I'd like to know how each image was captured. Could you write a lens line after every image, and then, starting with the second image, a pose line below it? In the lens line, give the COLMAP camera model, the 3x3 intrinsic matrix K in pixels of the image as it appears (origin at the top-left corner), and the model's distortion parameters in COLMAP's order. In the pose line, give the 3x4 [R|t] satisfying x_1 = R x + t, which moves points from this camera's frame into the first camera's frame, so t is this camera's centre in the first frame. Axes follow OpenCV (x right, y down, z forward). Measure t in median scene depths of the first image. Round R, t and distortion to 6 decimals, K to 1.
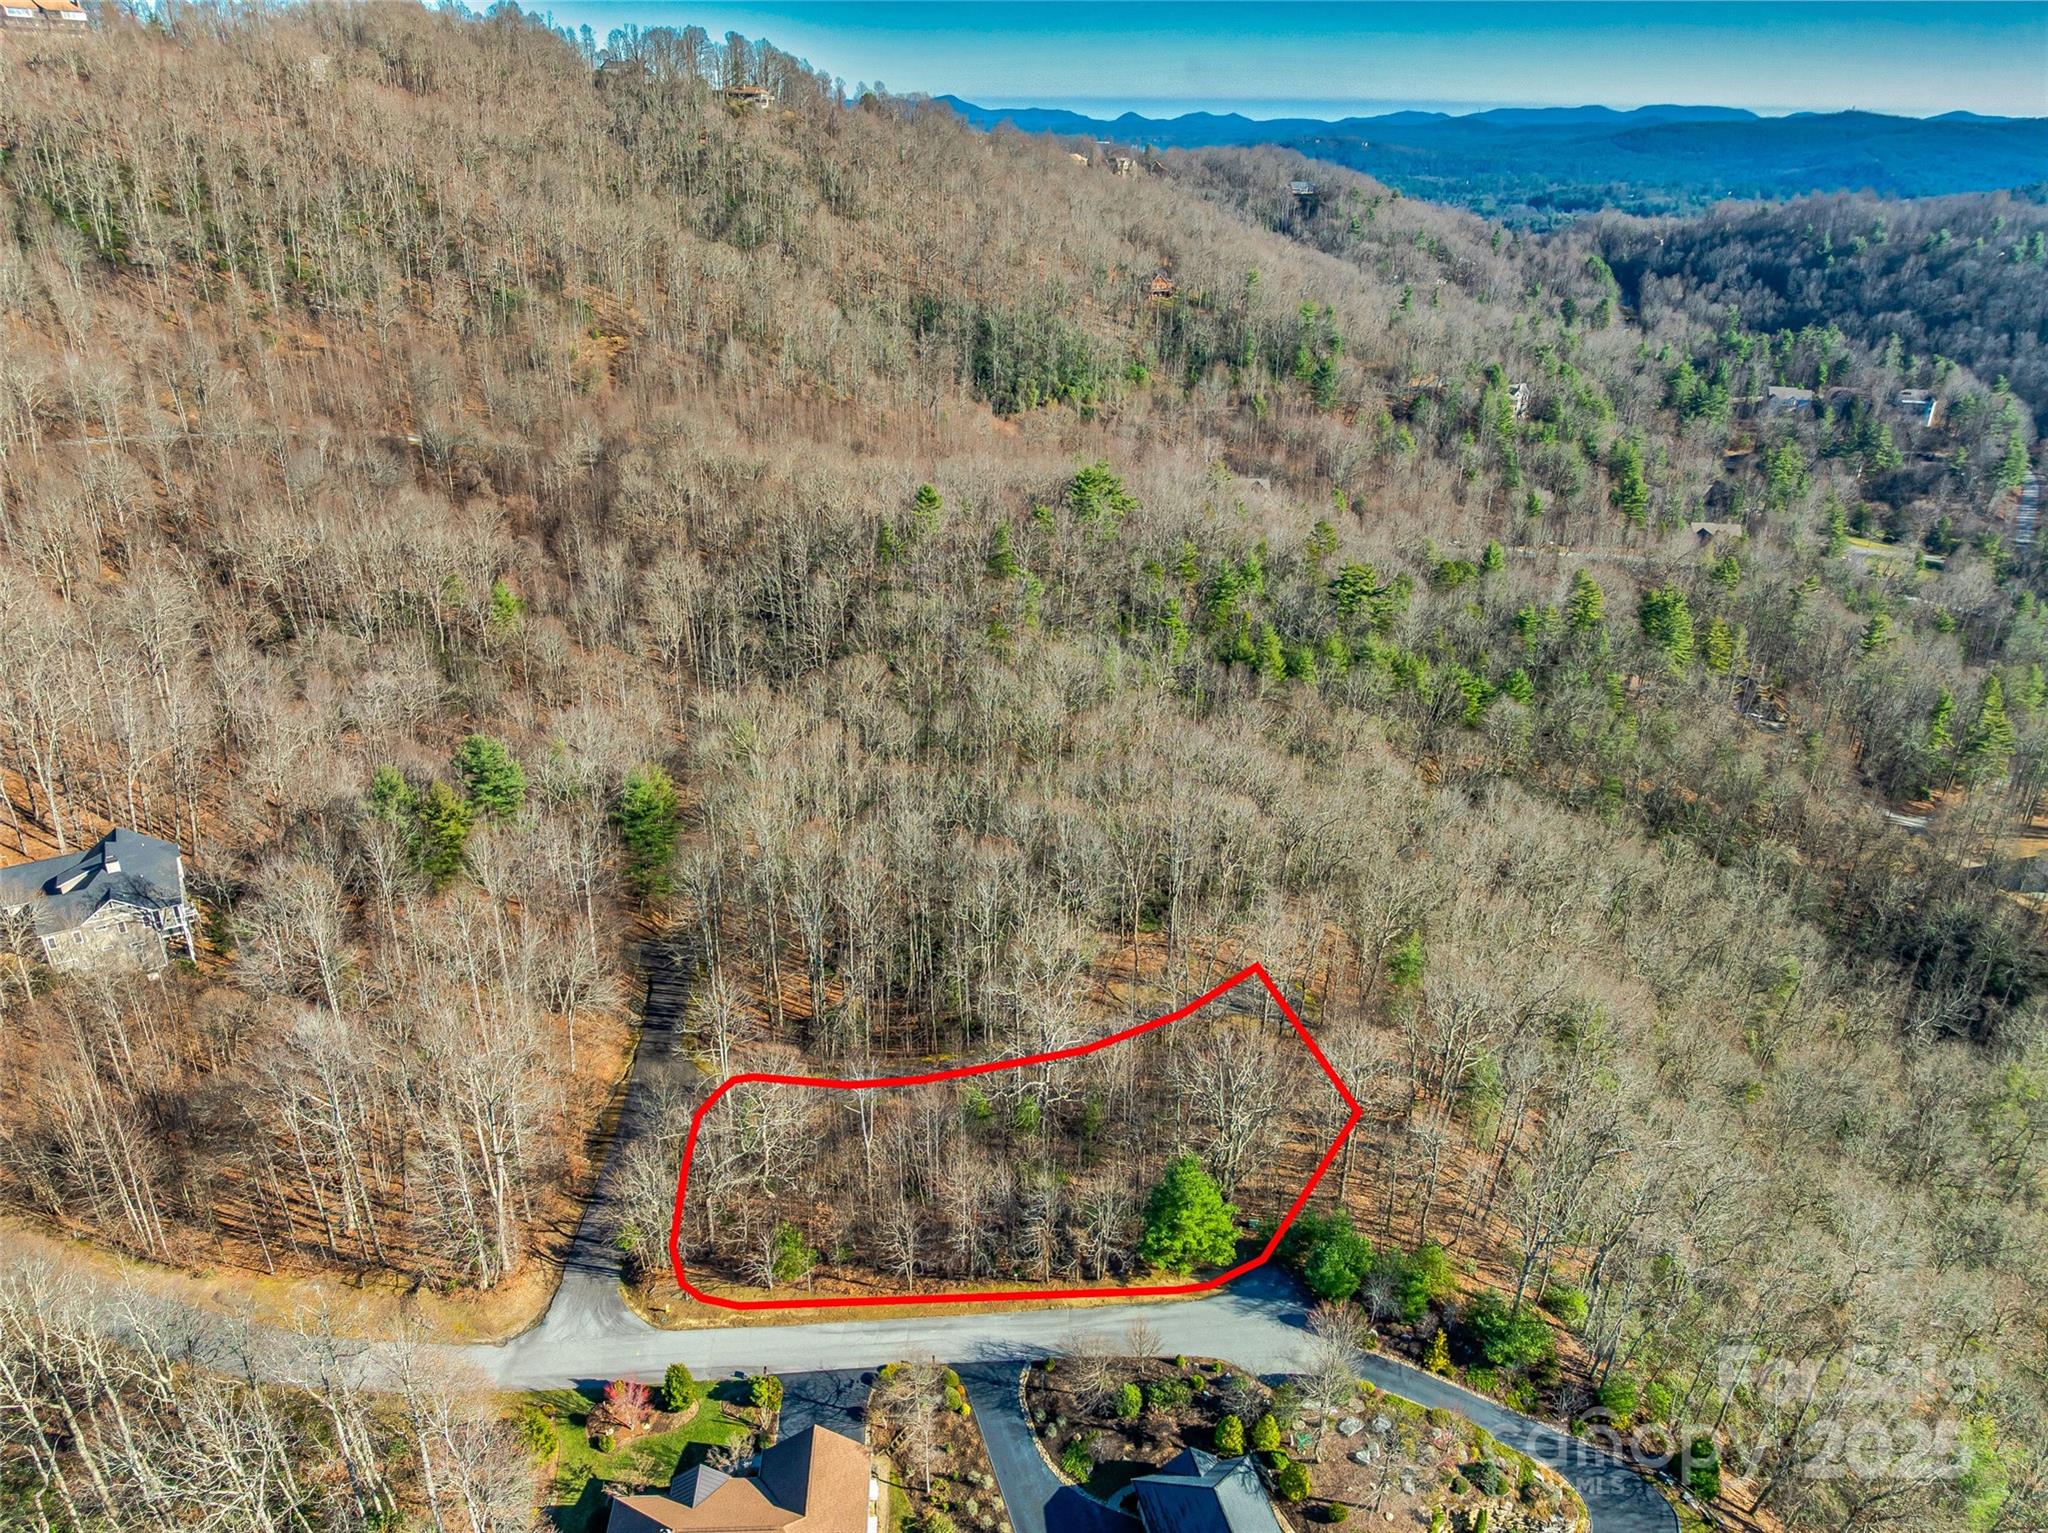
lens RADIAL K [[1435.9, 0, 1015.2], [0, 1435.9, 764.6], [0, 0, 1]] dist [-0.049680, 0.015332]
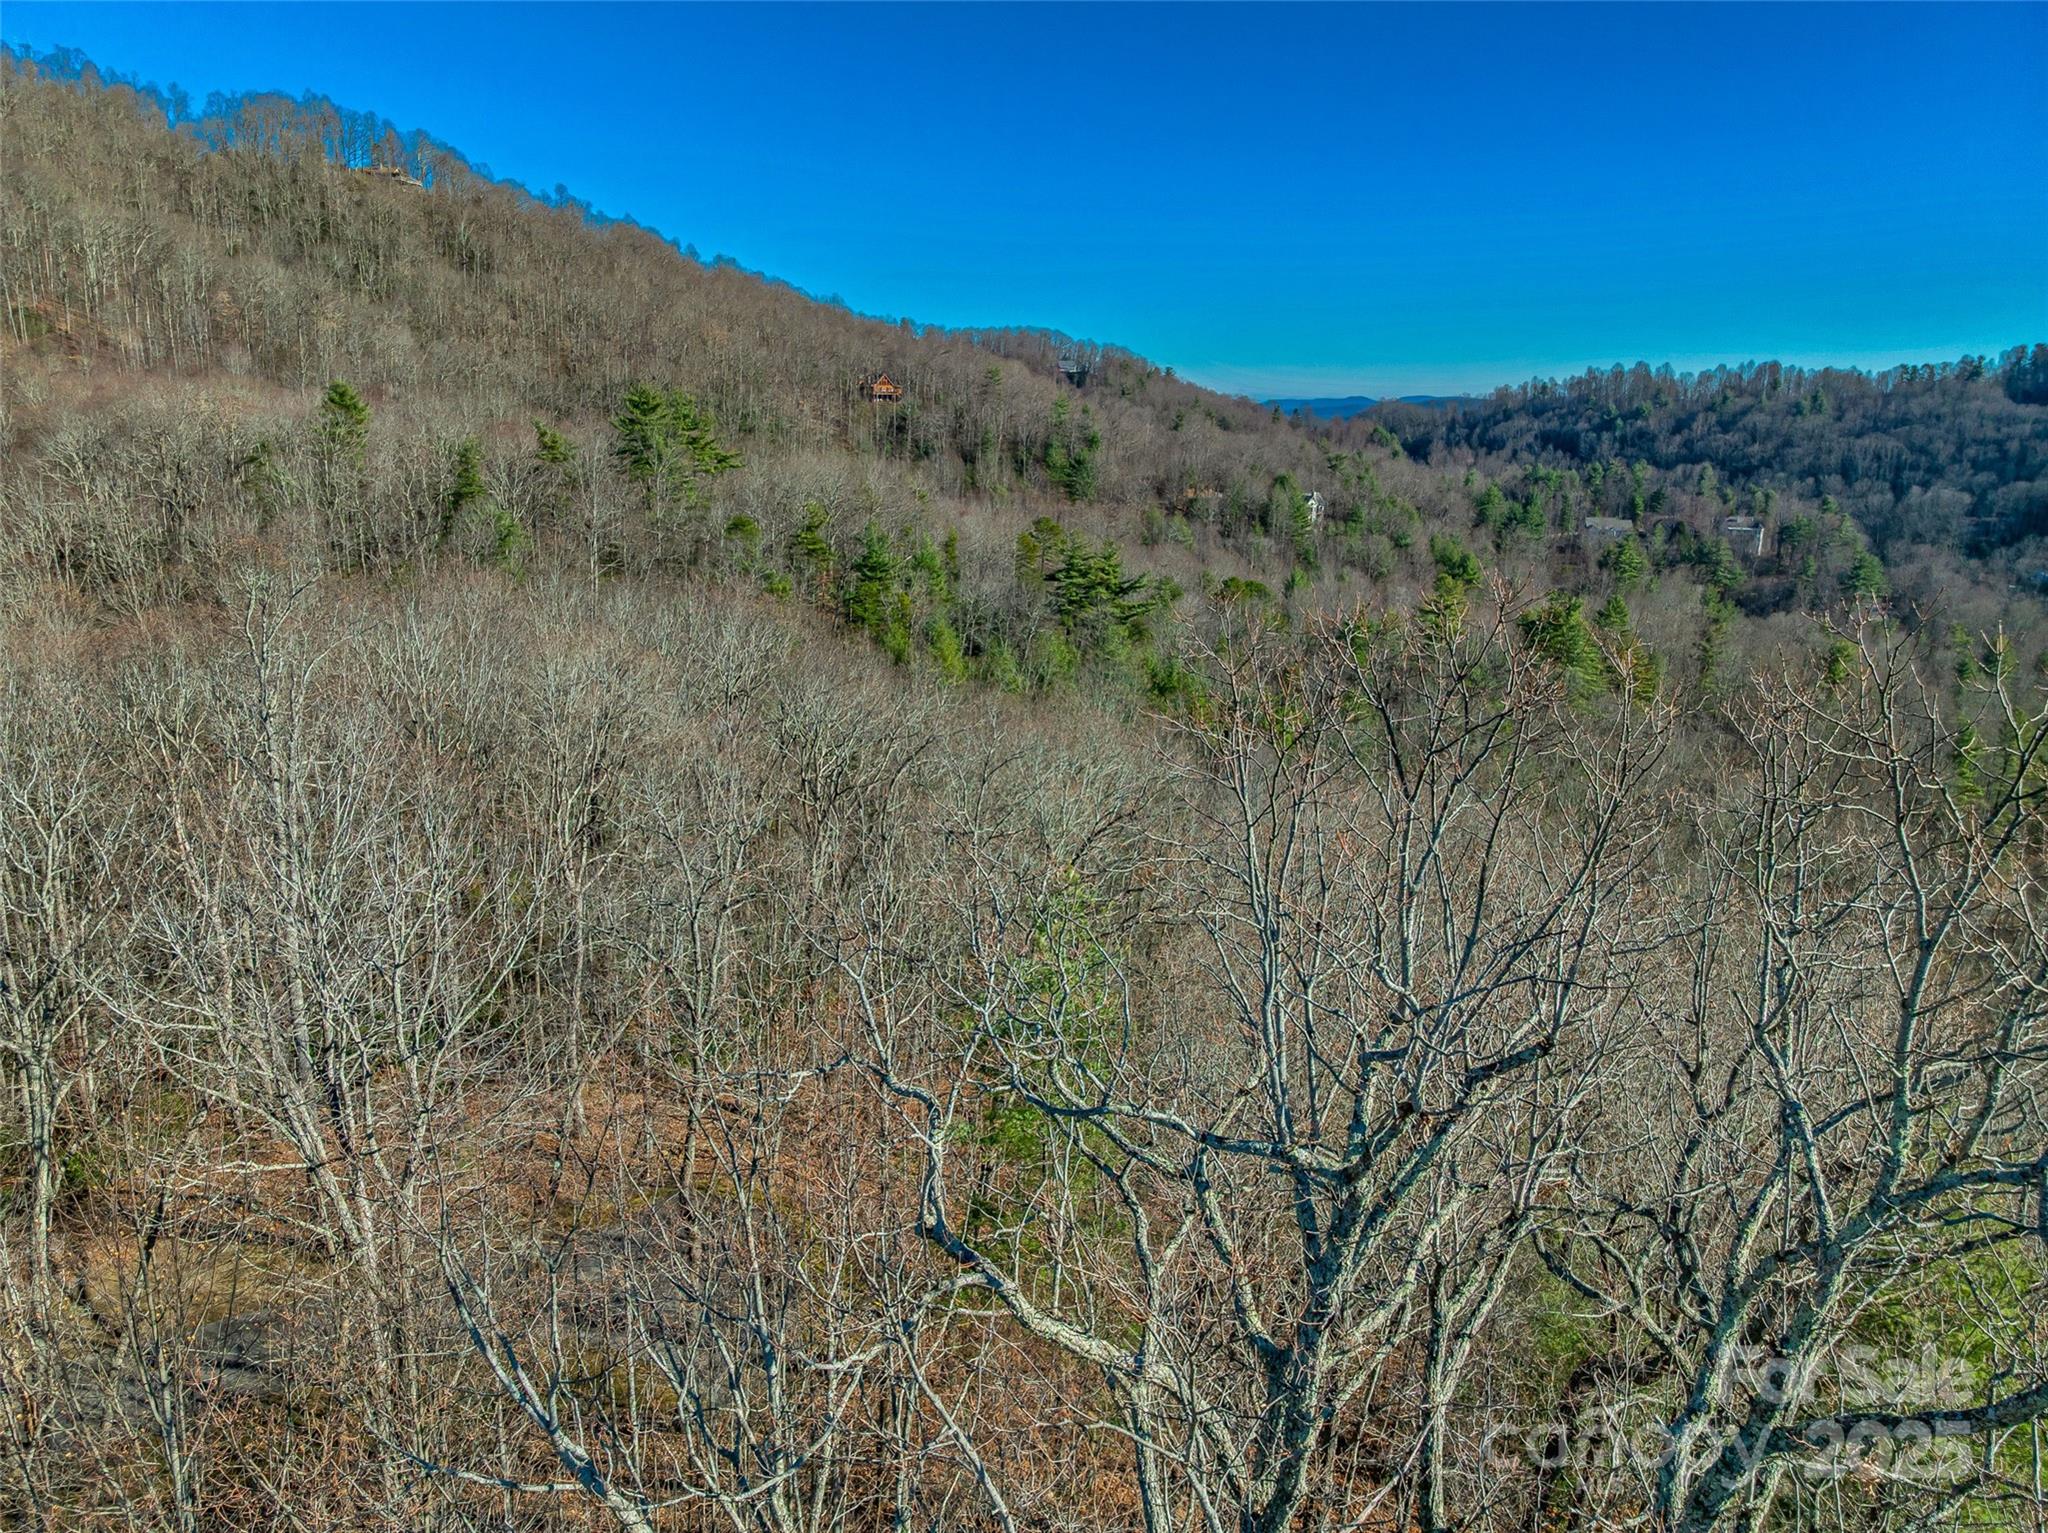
lens RADIAL K [[1435.9, 0, 1034.3], [0, 1435.9, 762.9], [0, 0, 1]] dist [-0.049680, 0.015332]
pose [[0.990220, -0.023897, 0.137451, 0.053730], [0.049520, 0.981272, -0.186151, 0.029884], [-0.130429, 0.191137, 0.972859, 0.174287]]
